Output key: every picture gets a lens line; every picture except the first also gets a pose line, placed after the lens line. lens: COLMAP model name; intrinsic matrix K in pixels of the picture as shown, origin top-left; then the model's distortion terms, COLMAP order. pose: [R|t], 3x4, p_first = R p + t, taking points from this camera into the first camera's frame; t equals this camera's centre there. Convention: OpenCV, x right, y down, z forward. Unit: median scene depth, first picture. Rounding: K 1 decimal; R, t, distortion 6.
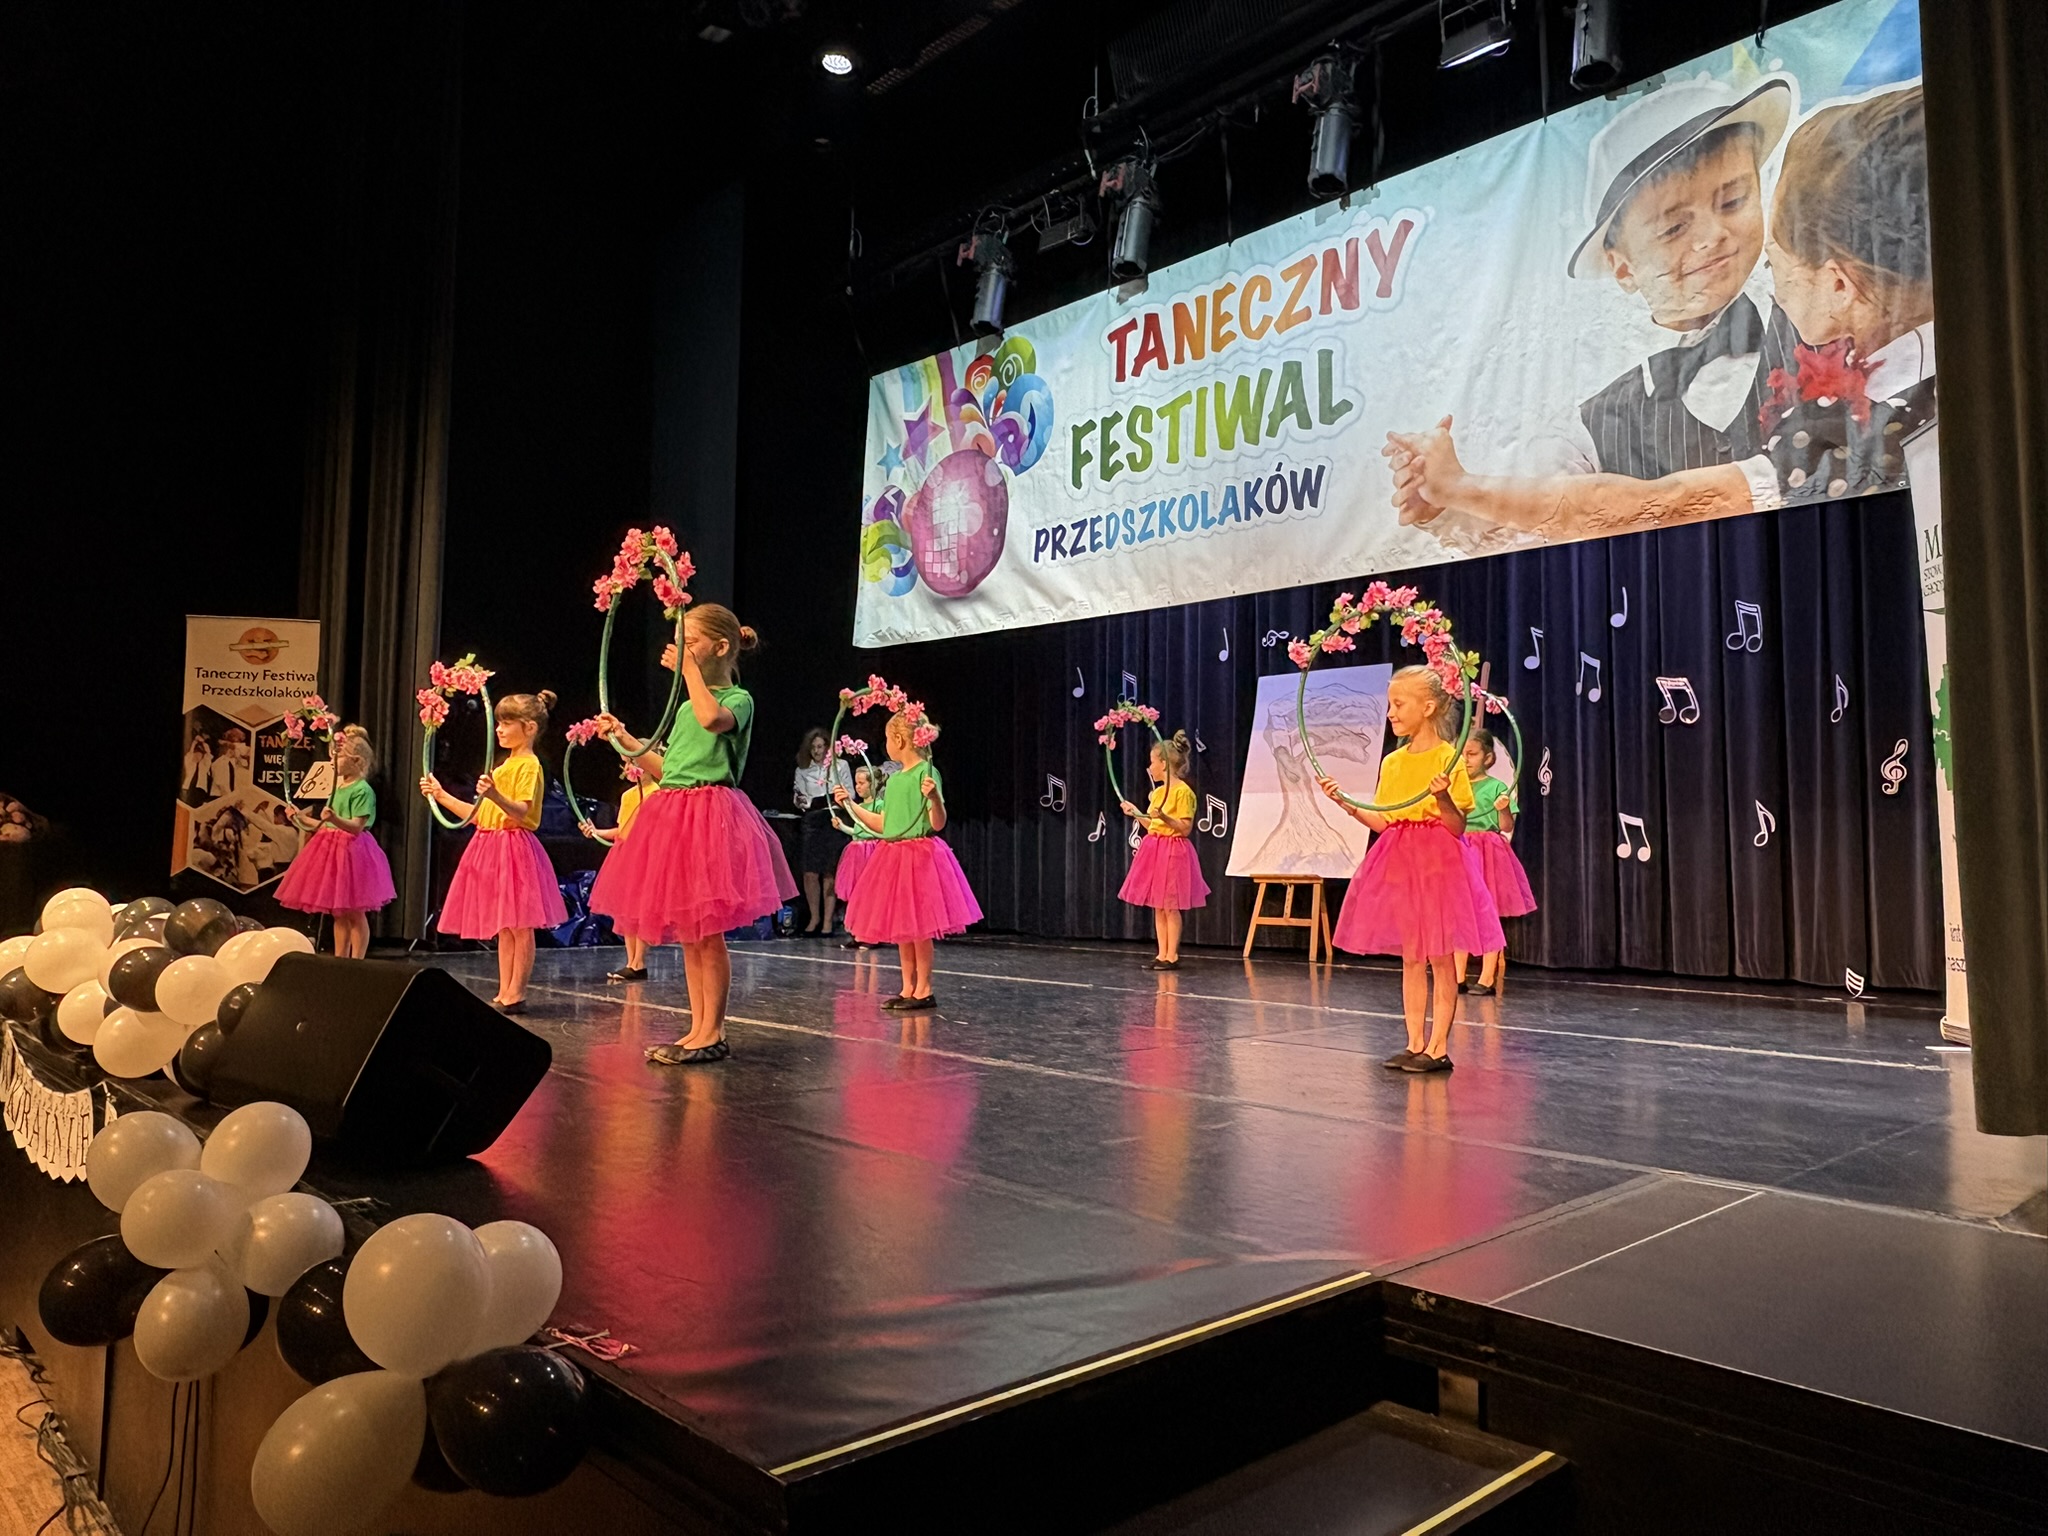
lens RADIAL K [[1441.8, 0, 1030.7], [0, 1441.8, 744.4], [0, 0, 1]] dist [-0.009080, 0.048968]
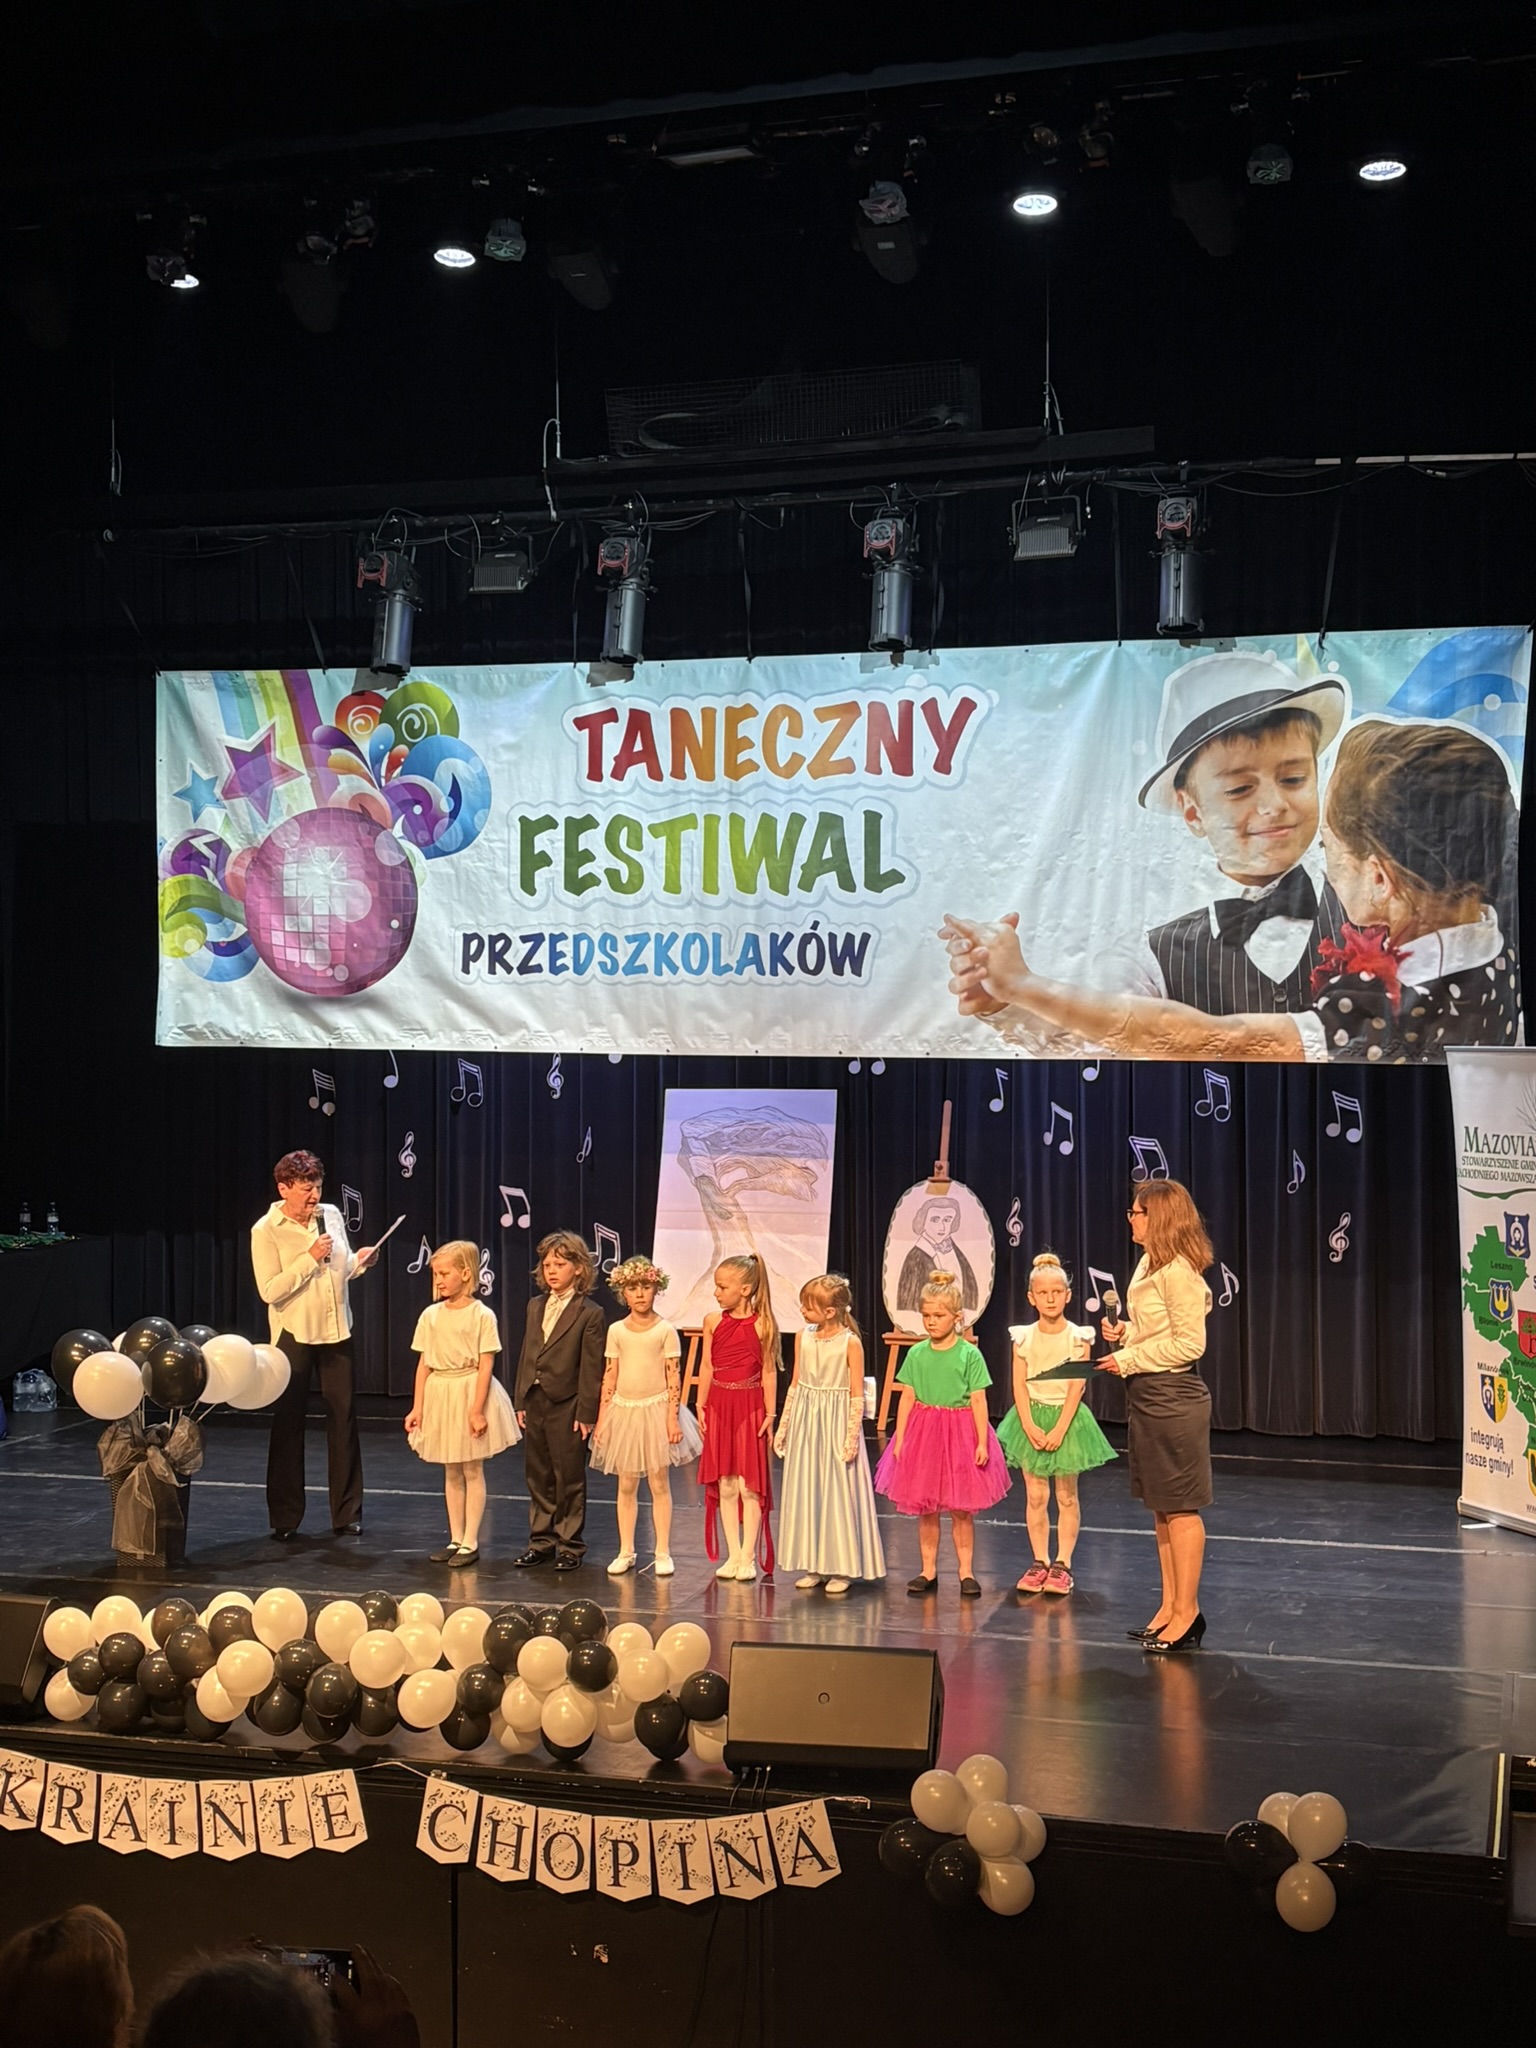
lens RADIAL K [[2659.1, 0, 768.0], [0, 2659.1, 1024.0], [0, 0, 1]] dist [0.290409, -0.022238]
pose [[0.869923, -0.008207, 0.493120, -0.734122], [-0.031921, 0.996828, 0.072903, -0.261487], [-0.492154, -0.079161, 0.866901, -0.514056]]
